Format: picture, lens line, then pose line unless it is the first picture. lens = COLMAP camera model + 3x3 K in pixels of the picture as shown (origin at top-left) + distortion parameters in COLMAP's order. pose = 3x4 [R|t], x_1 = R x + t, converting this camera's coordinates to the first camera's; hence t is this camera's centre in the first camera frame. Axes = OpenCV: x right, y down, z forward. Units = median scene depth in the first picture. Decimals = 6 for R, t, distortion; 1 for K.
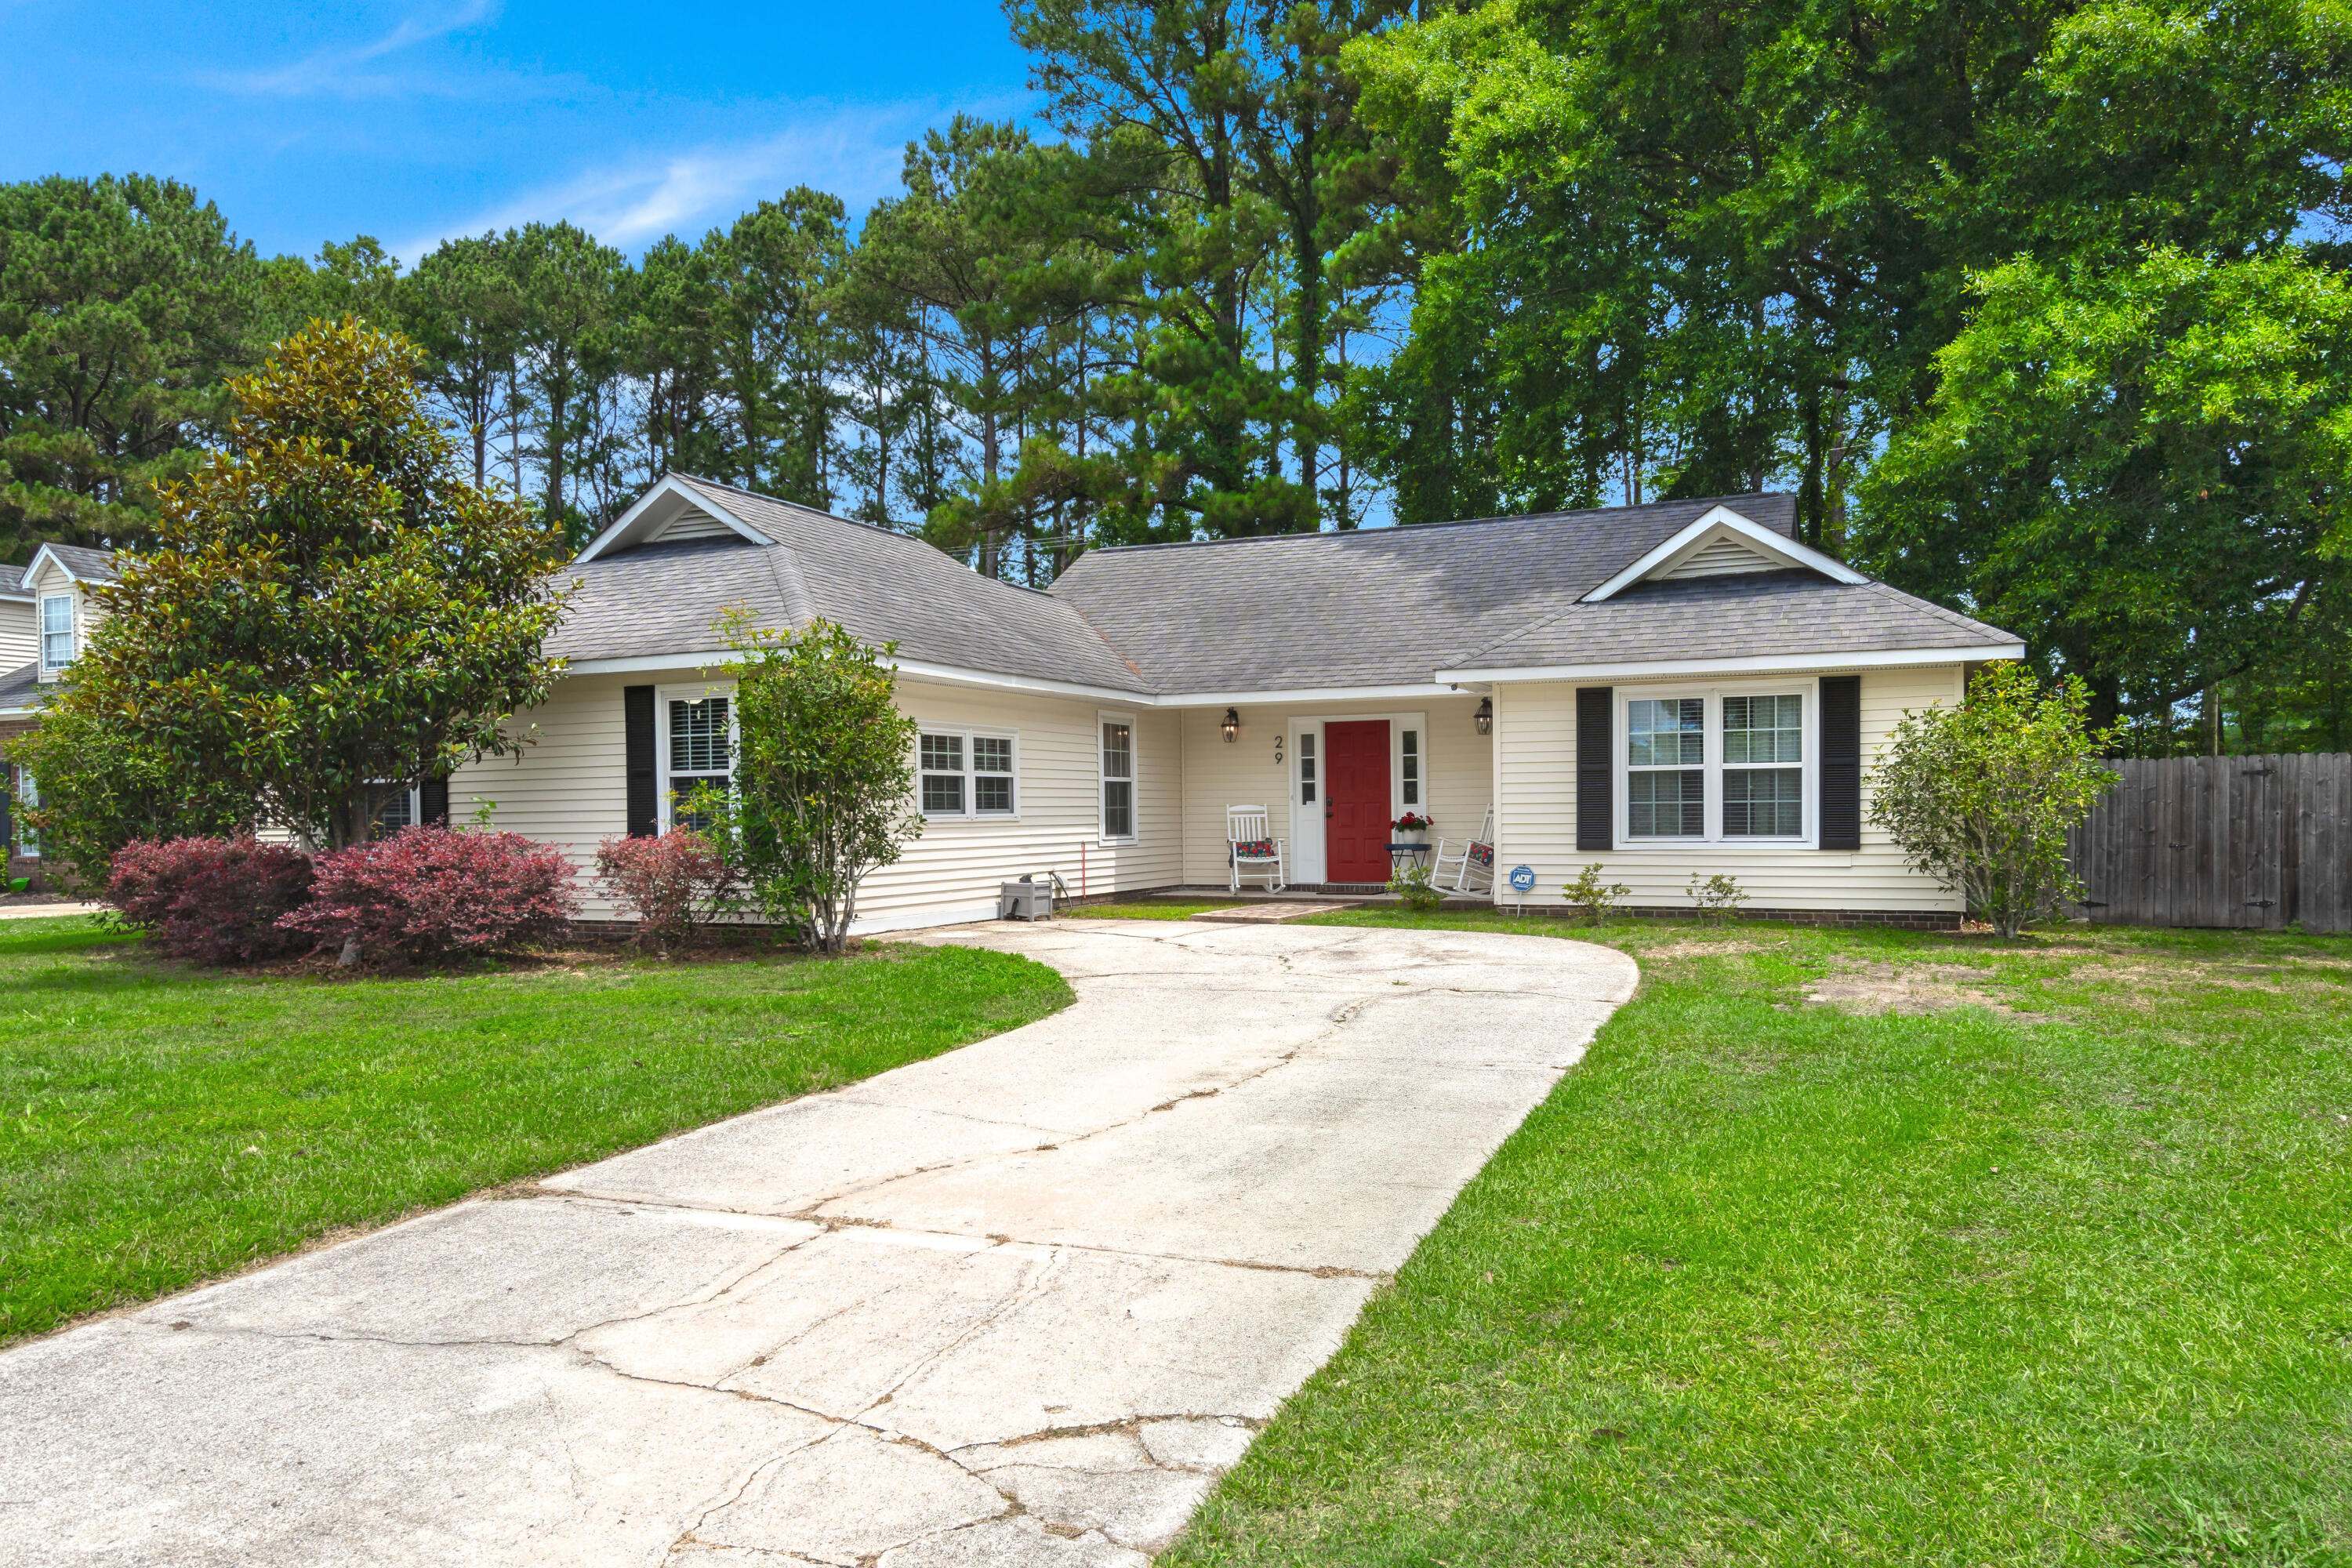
lens RADIAL K [[1414.6, 0, 1172.2], [0, 1414.6, 746.2], [0, 0, 1]] dist [-0.001999, -0.000340]
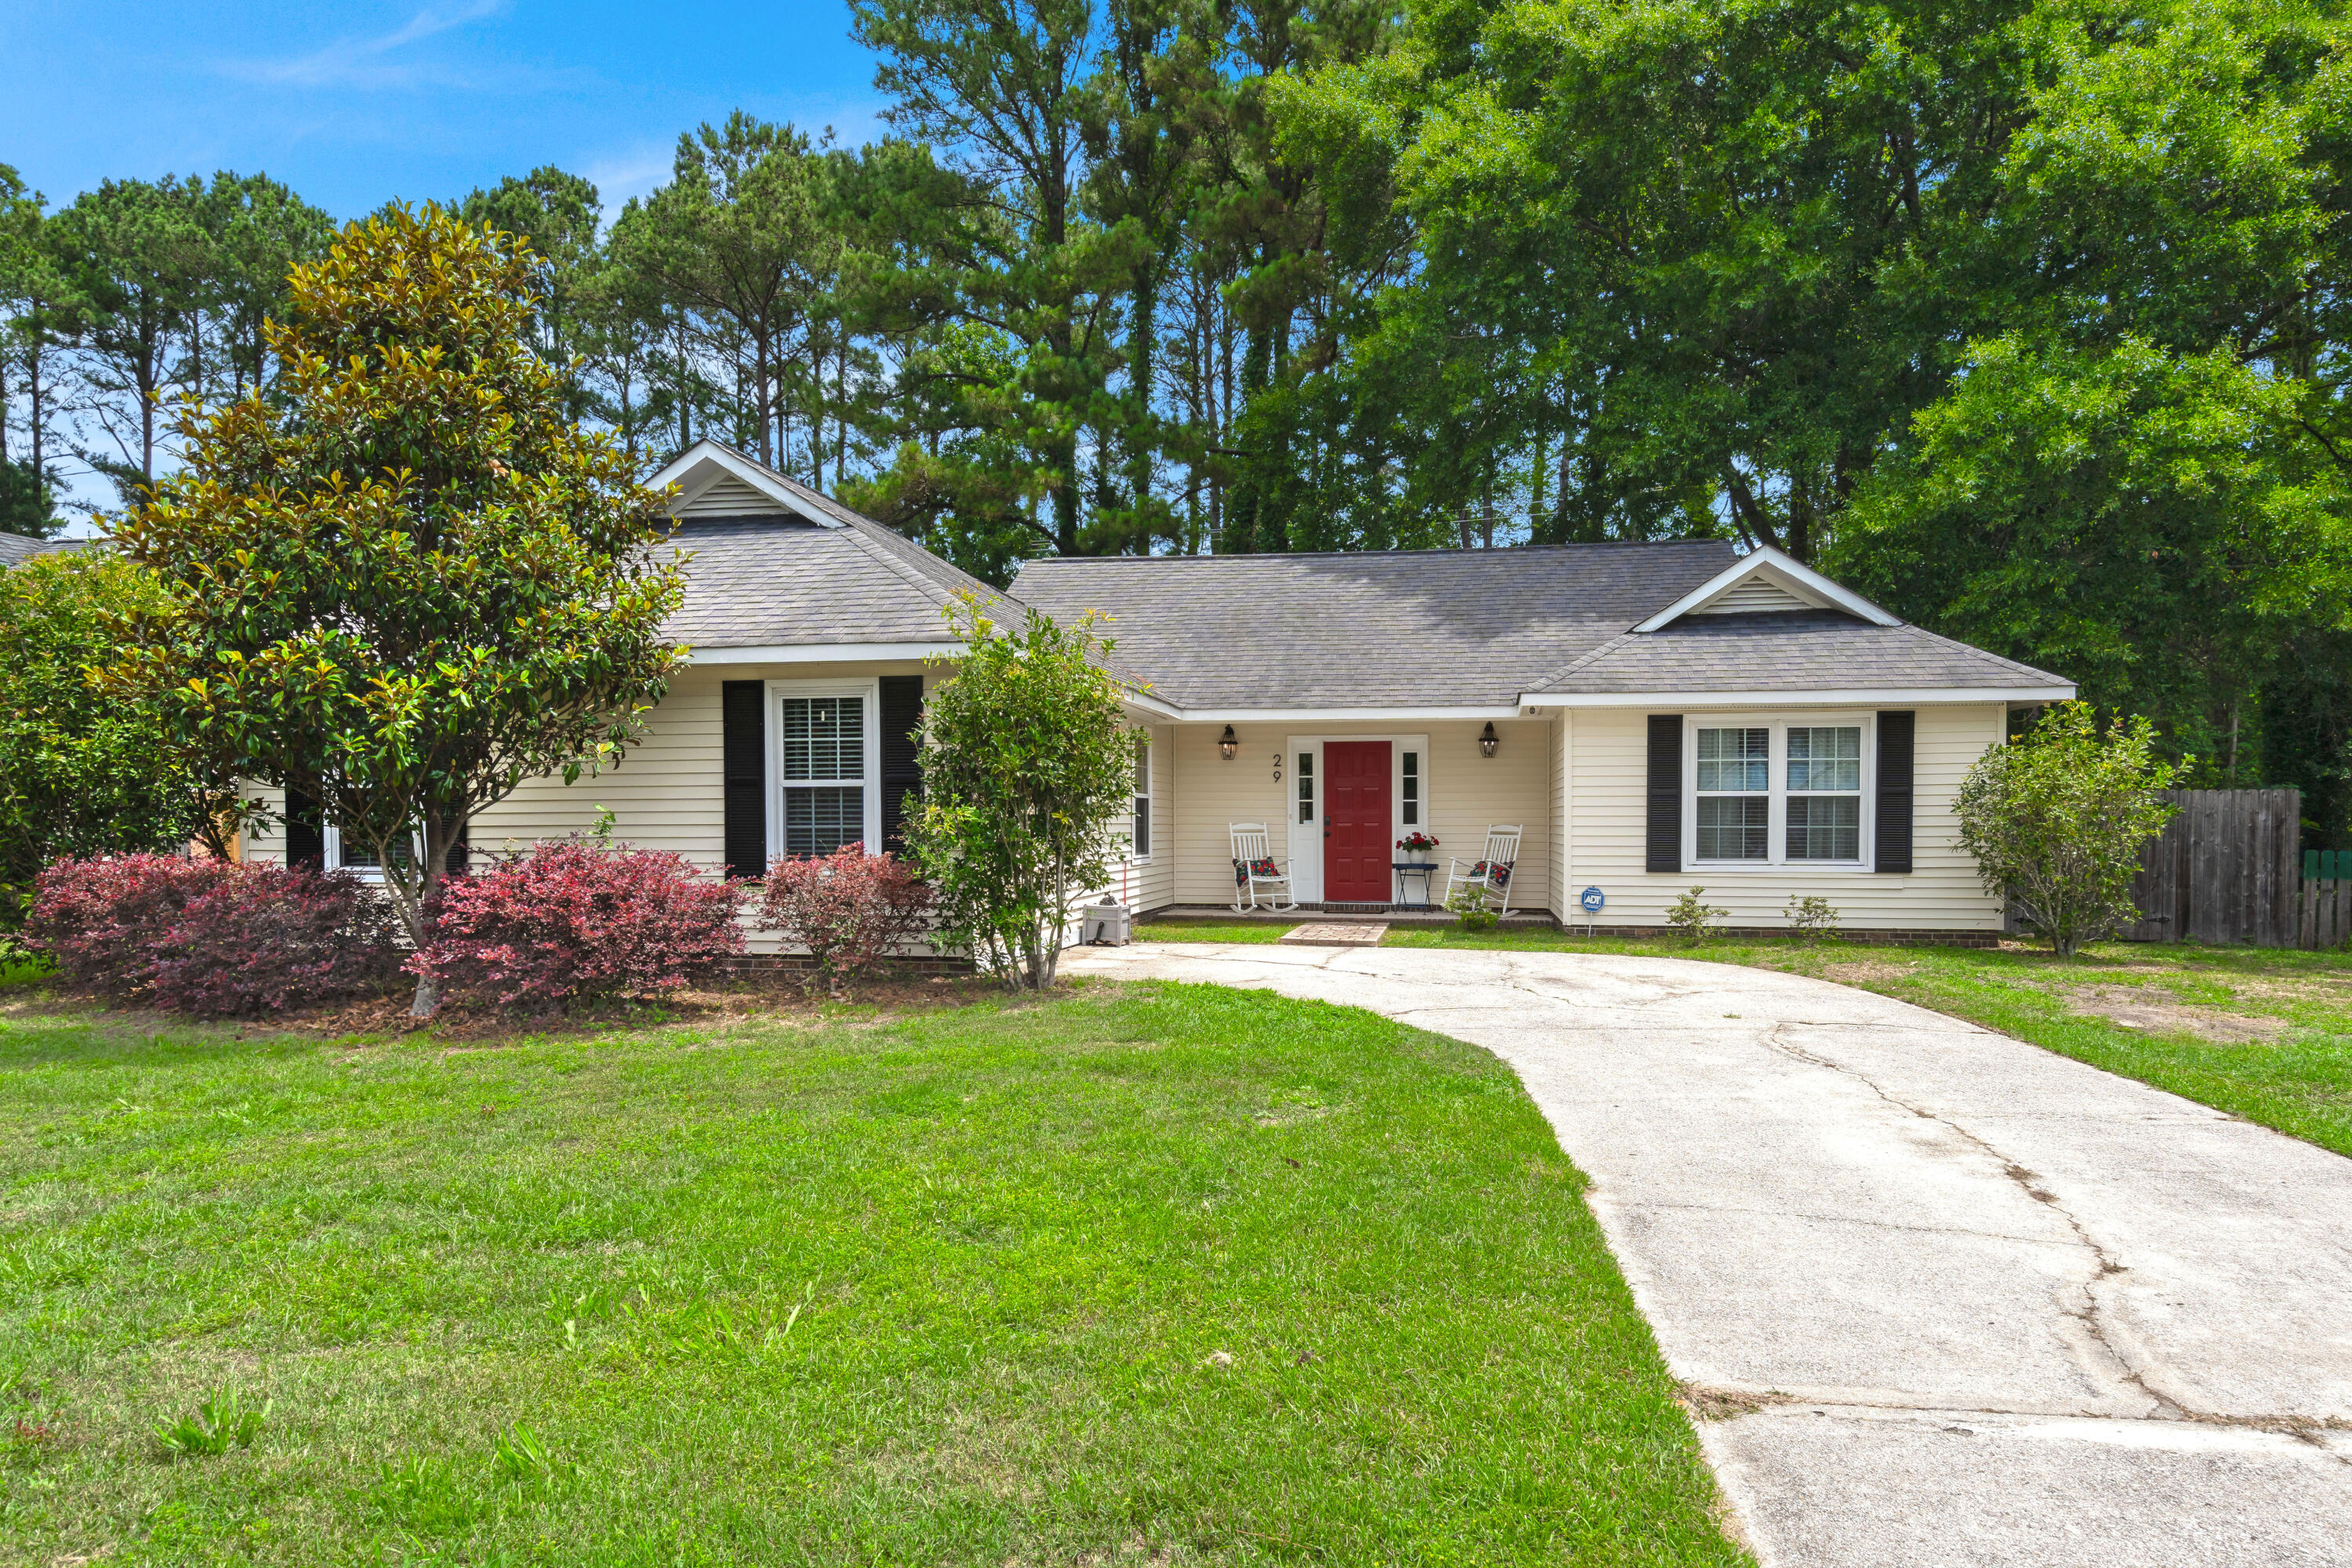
lens RADIAL K [[1317.5, 0, 1128.6], [0, 1317.5, 784.9], [0, 0, 1]] dist [0.003229, 0.000907]
pose [[0.974322, 0.016760, 0.224535, -0.294894], [-0.020339, 0.999700, 0.013637, 0.004507], [-0.224239, -0.017853, 0.974371, 0.147753]]
